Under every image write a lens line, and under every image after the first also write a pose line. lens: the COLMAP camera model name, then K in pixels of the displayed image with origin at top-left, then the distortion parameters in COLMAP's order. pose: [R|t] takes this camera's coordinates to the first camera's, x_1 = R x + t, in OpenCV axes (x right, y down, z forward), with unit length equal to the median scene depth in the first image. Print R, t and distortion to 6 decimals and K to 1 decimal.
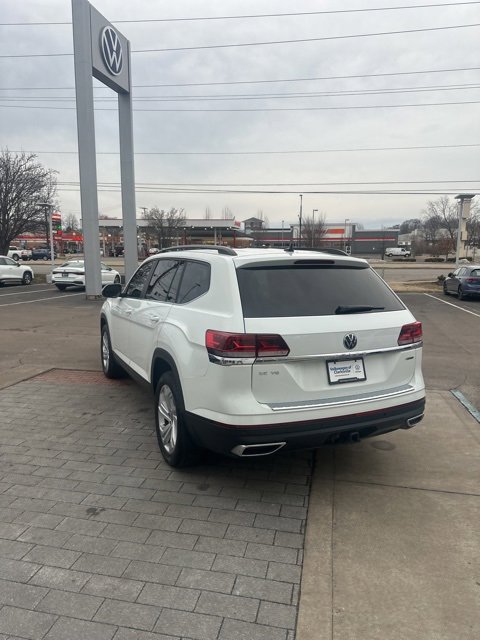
lens RADIAL K [[443.1, 0, 241.5], [0, 443.1, 317.6], [0, 0, 1]] dist [0.078964, -0.108741]
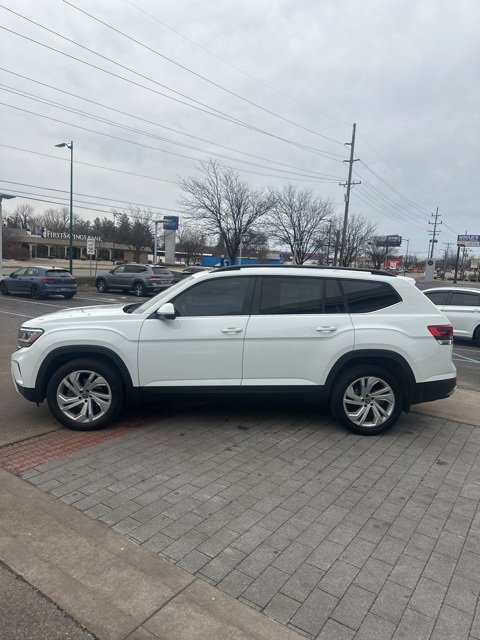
lens RADIAL K [[440.4, 0, 242.3], [0, 440.4, 321.2], [0, 0, 1]] dist [0.104903, -0.156545]
pose [[0.400477, -0.103254, 0.910471, -1.209799], [0.086186, 0.993470, 0.074758, -0.112595], [-0.912245, 0.048531, 0.406761, 0.652556]]
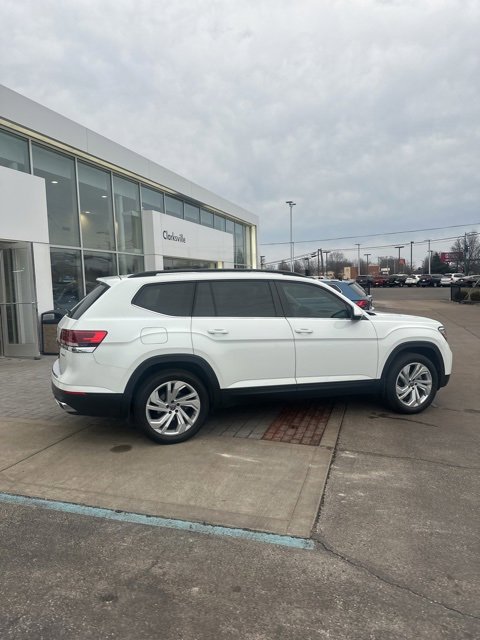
lens RADIAL K [[441.5, 0, 244.2], [0, 441.5, 316.7], [0, 0, 1]] dist [0.098148, -0.145731]
pose [[-0.086499, 0.073124, -0.993565, 1.226355], [-0.118335, 0.989488, 0.083126, -0.145821], [0.989199, 0.124764, -0.076936, 1.214360]]
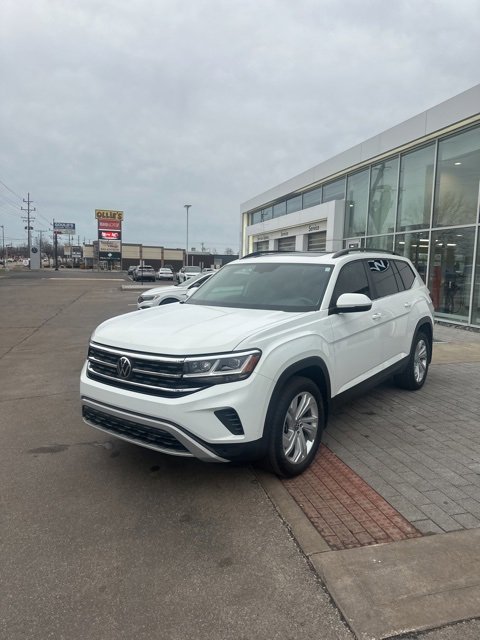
lens RADIAL K [[446.2, 0, 244.5], [0, 446.2, 312.1], [0, 0, 1]] dist [0.047419, -0.052918]
pose [[-0.441420, -0.106449, 0.890964, -1.059382], [0.109855, 0.979058, 0.171400, -0.233553], [-0.890550, 0.173537, -0.420482, 1.797952]]
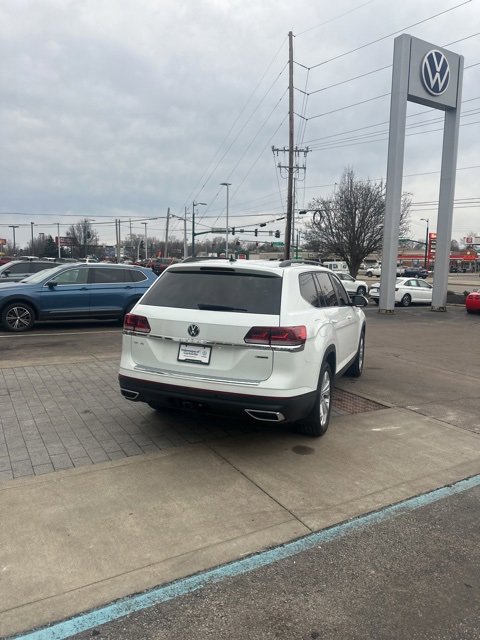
lens RADIAL K [[441.5, 0, 244.2], [0, 441.5, 316.7], [0, 0, 1]] dist [0.098148, -0.145731]
pose [[0.682646, 0.093915, -0.724689, 0.847893], [-0.125156, 0.992080, 0.010672, -0.011568], [0.719952, 0.083414, 0.688993, 0.156553]]
